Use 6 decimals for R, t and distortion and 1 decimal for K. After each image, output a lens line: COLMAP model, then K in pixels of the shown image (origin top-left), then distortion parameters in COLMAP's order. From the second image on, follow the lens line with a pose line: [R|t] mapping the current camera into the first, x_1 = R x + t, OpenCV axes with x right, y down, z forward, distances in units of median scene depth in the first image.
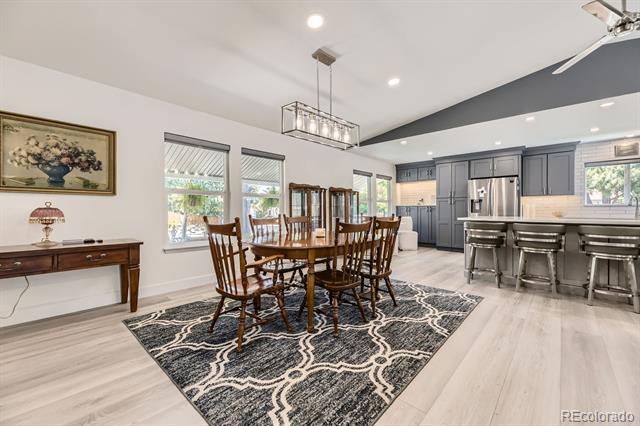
lens RADIAL K [[259.3, 0, 319.3], [0, 259.3, 211.4], [0, 0, 1]] dist [0.017836, -0.002259]
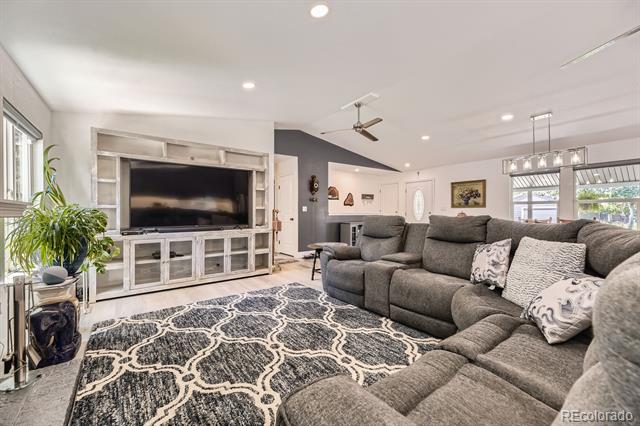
lens RADIAL K [[259.3, 0, 320.0], [0, 259.3, 213.1], [0, 0, 1]] dist [0.017836, -0.002259]
pose [[-0.190094, 0.007510, -0.981737, 1.079949], [-0.001547, 0.999967, 0.007949, -0.015495], [0.981765, 0.003030, -0.190076, 0.004108]]
